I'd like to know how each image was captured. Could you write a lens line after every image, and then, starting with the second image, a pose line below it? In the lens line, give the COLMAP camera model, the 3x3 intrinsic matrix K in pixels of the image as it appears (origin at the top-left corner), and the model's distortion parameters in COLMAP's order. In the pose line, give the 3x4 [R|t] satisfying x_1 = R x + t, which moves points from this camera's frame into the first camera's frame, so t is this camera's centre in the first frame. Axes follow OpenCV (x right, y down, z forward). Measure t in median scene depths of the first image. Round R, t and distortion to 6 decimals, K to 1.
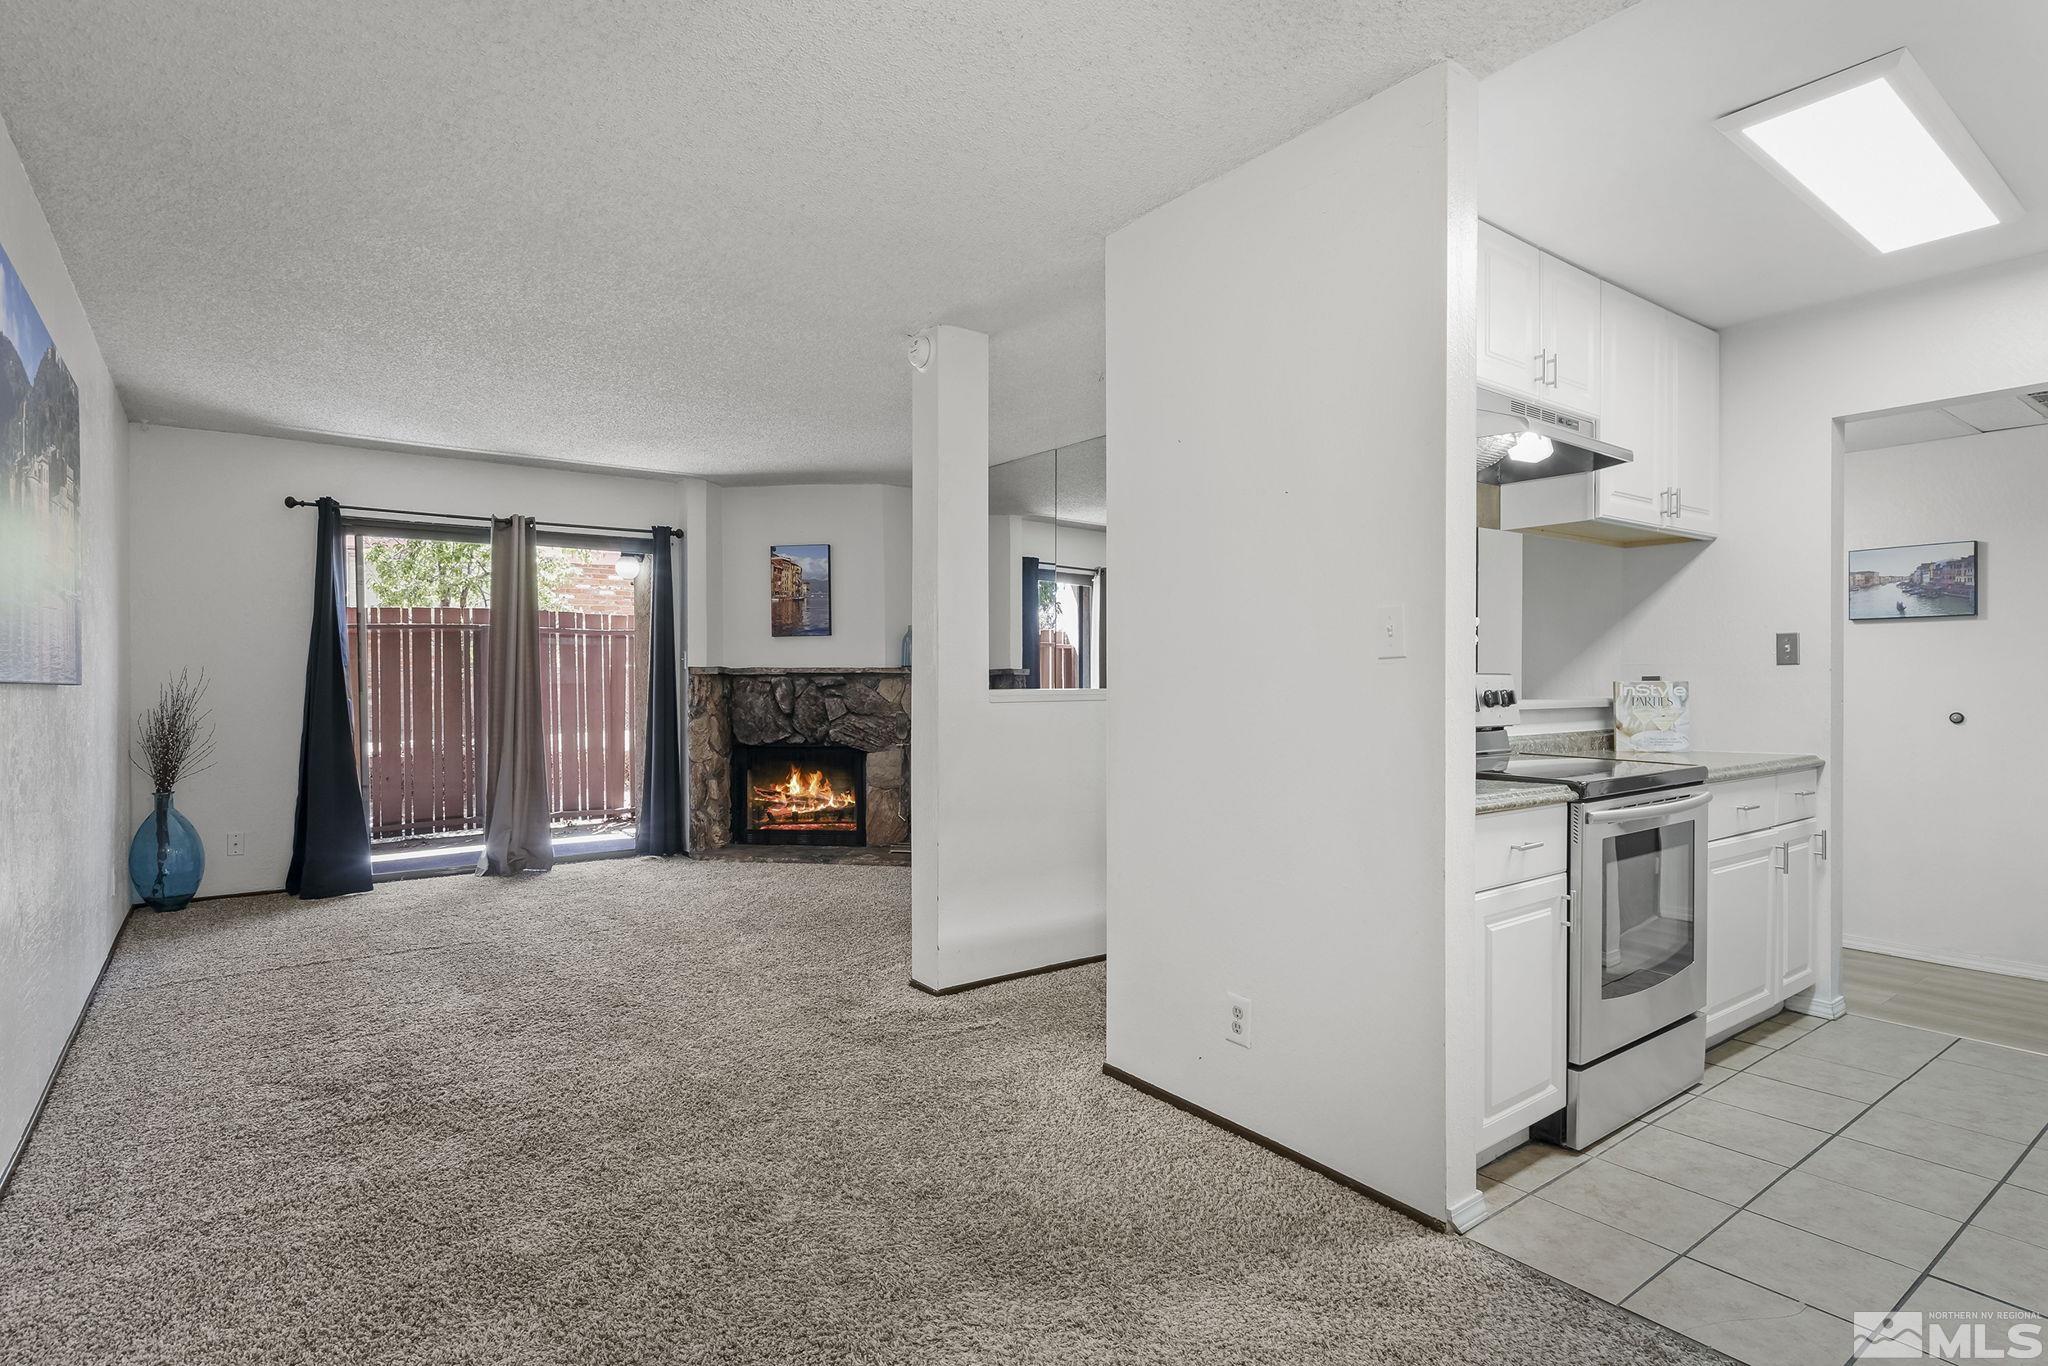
lens RADIAL K [[1024.2, 0, 1015.5], [0, 1024.2, 690.4], [0, 0, 1]] dist [0.000184, -0.000492]
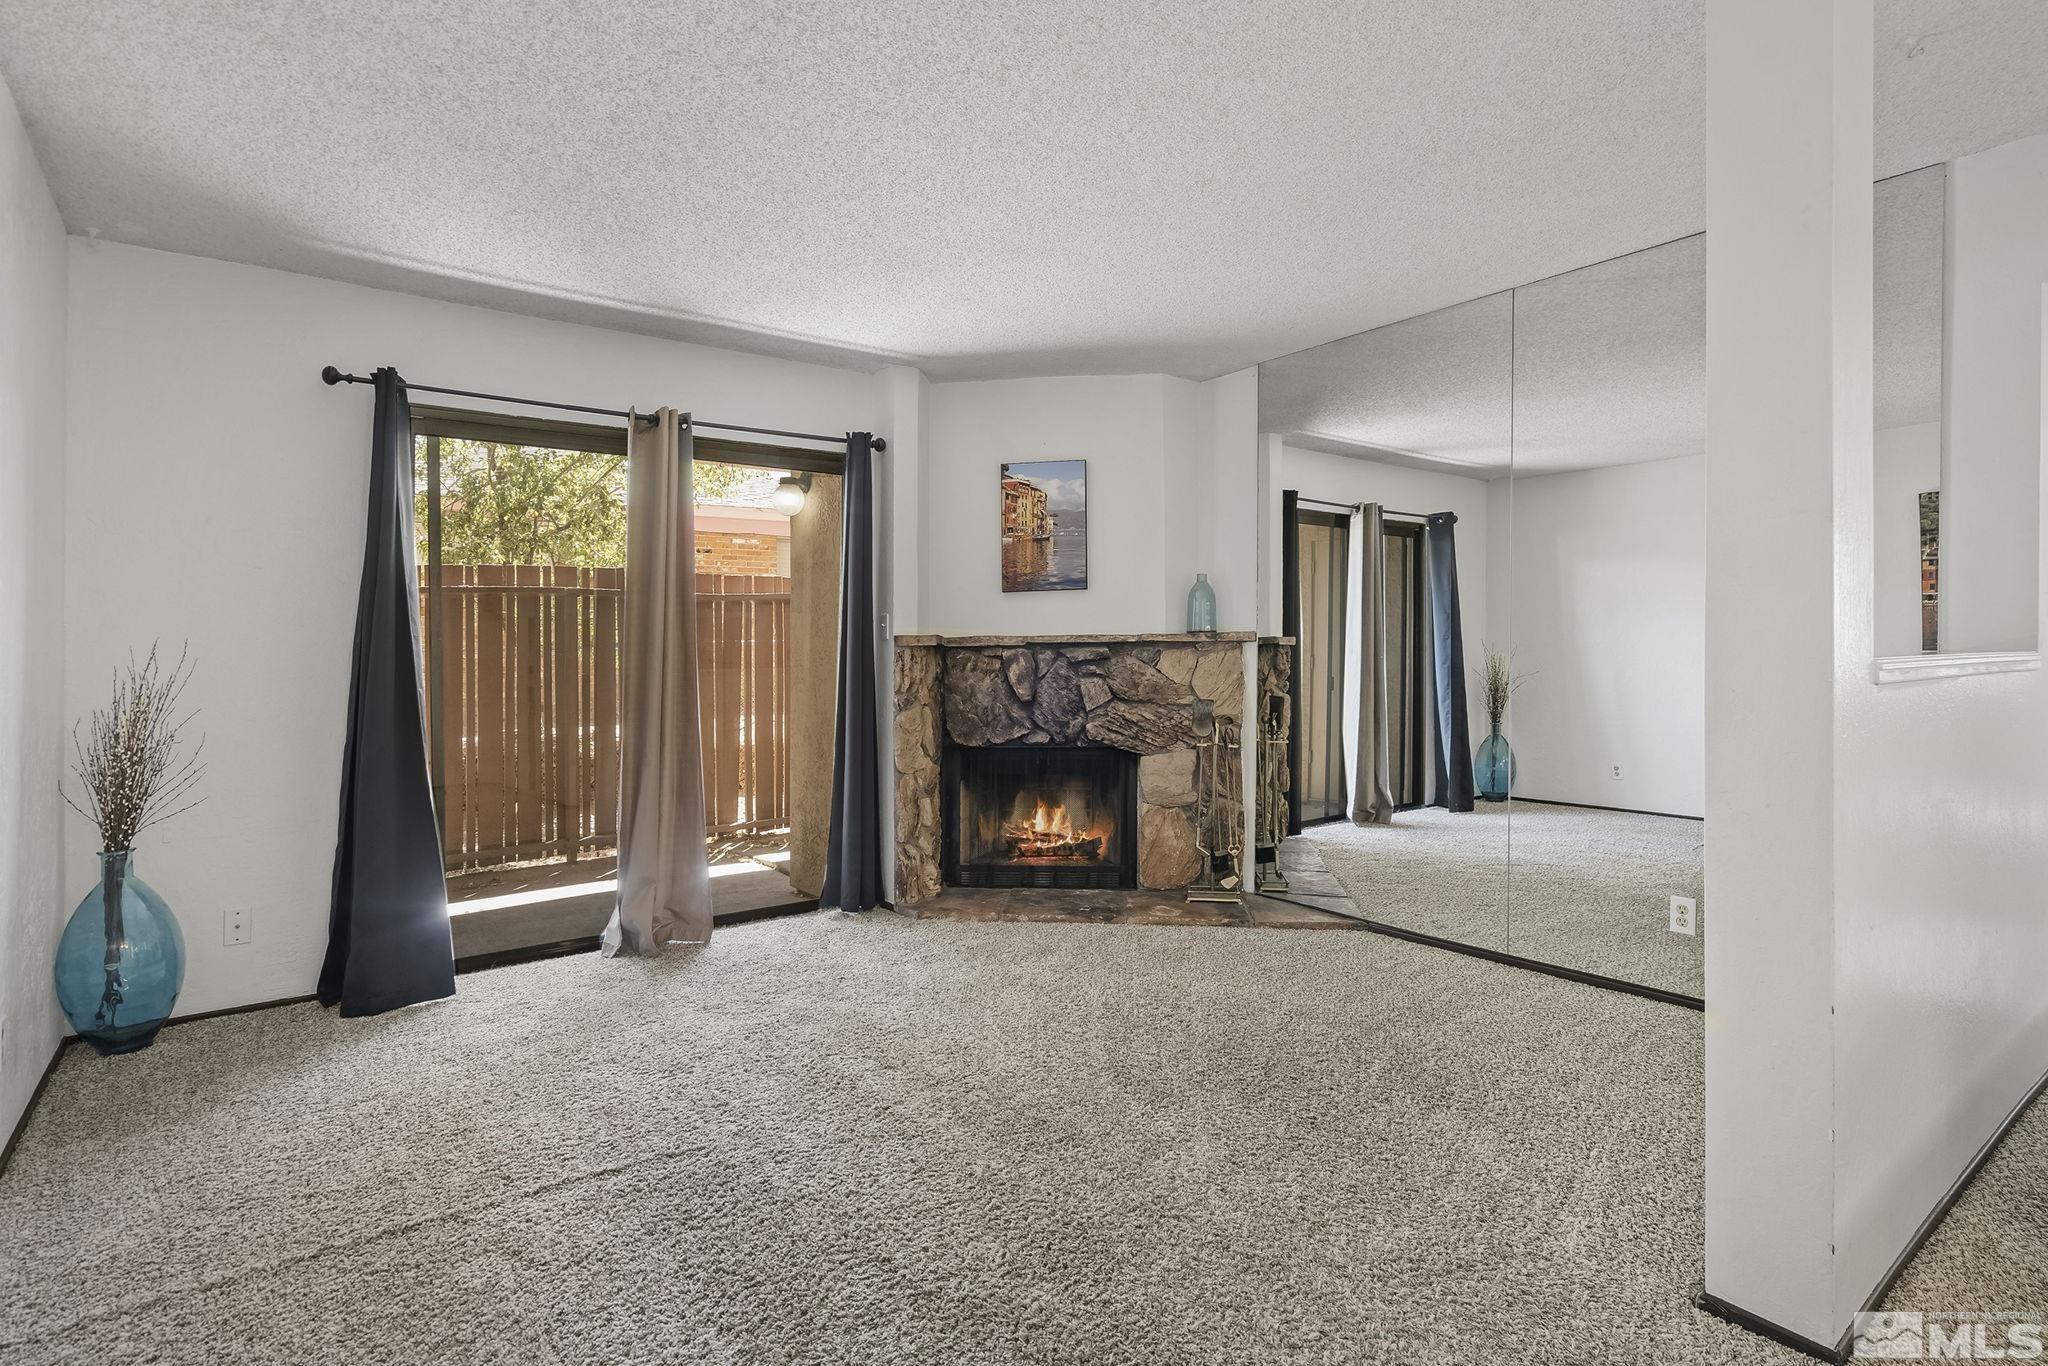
lens RADIAL K [[1017.4, 0, 1017.2], [0, 1017.4, 636.0], [0, 0, 1]] dist [0.000504, 0.000916]
pose [[0.999904, -0.012527, -0.005905, -0.226434], [0.012338, 0.999443, -0.031016, -0.000507], [0.006290, 0.030940, 0.999501, 0.304562]]
